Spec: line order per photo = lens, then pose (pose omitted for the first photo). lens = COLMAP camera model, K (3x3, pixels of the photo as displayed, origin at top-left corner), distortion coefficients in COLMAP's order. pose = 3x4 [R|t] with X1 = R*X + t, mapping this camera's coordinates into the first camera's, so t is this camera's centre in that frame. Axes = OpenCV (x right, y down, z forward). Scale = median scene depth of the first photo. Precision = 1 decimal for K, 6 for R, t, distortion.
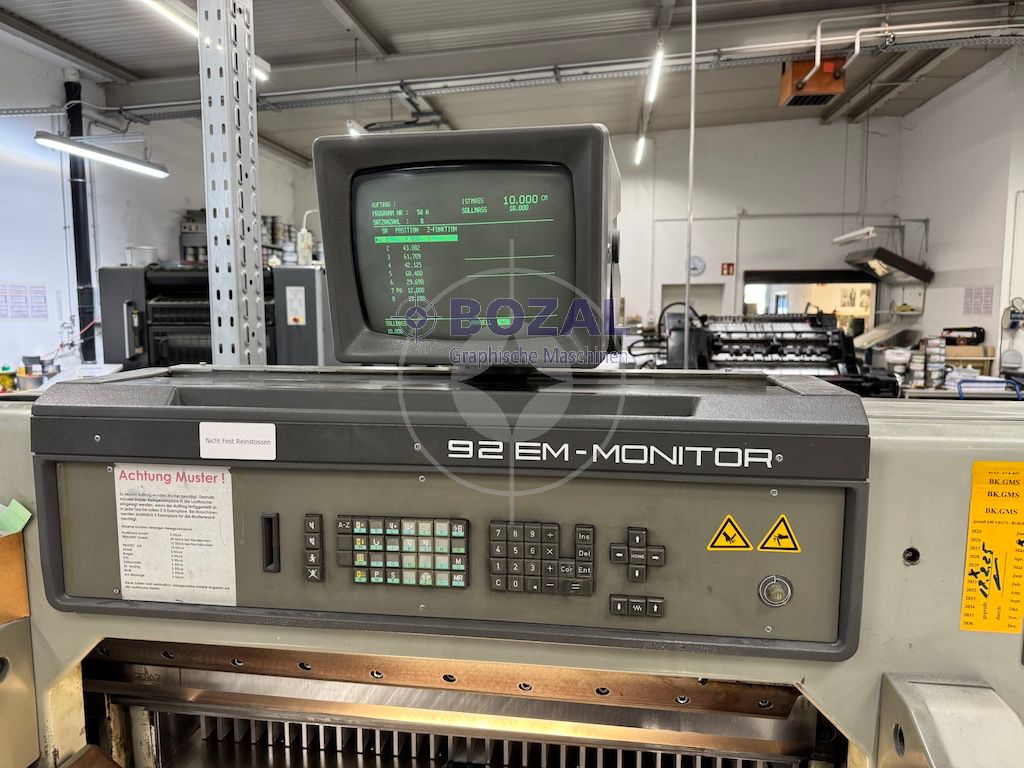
lens RADIAL K [[723.8, 0, 512.0], [0, 723.8, 384.0], [0, 0, 1]] dist [0.090301, -0.134695]
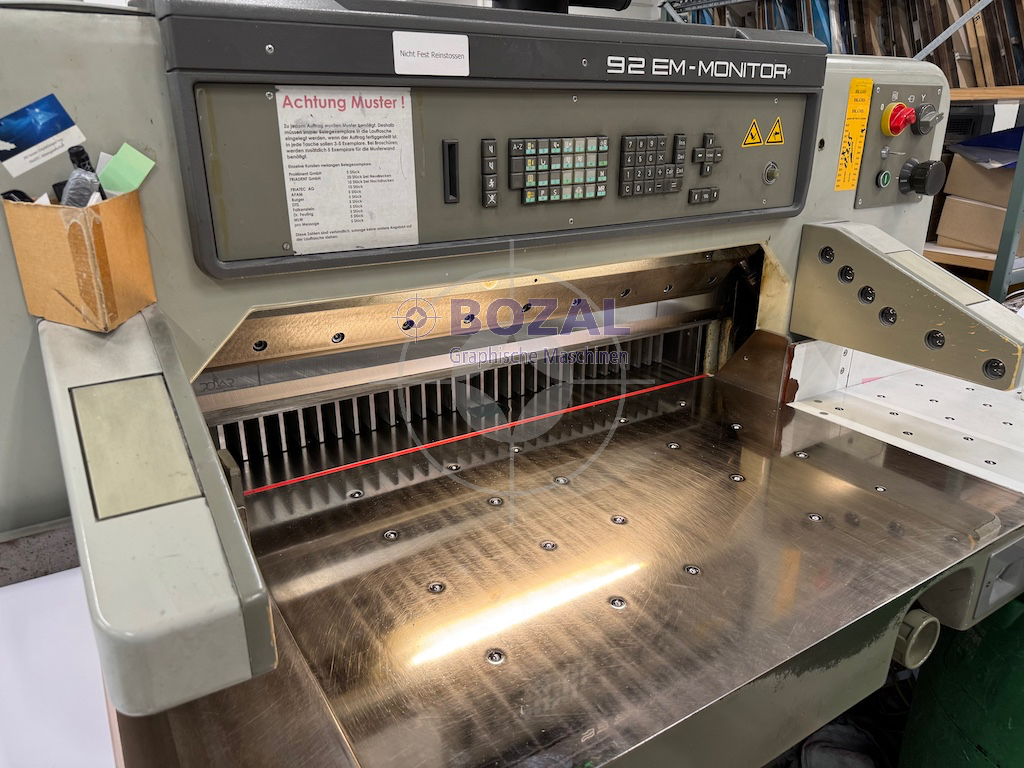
lens RADIAL K [[723.8, 0, 512.0], [0, 723.8, 384.0], [0, 0, 1]] dist [0.090301, -0.134695]
pose [[0.759012, -0.225620, 0.610734, -0.975745], [0.071178, 0.961170, 0.266621, 0.243263], [-0.647174, -0.158897, 0.745599, 0.154150]]
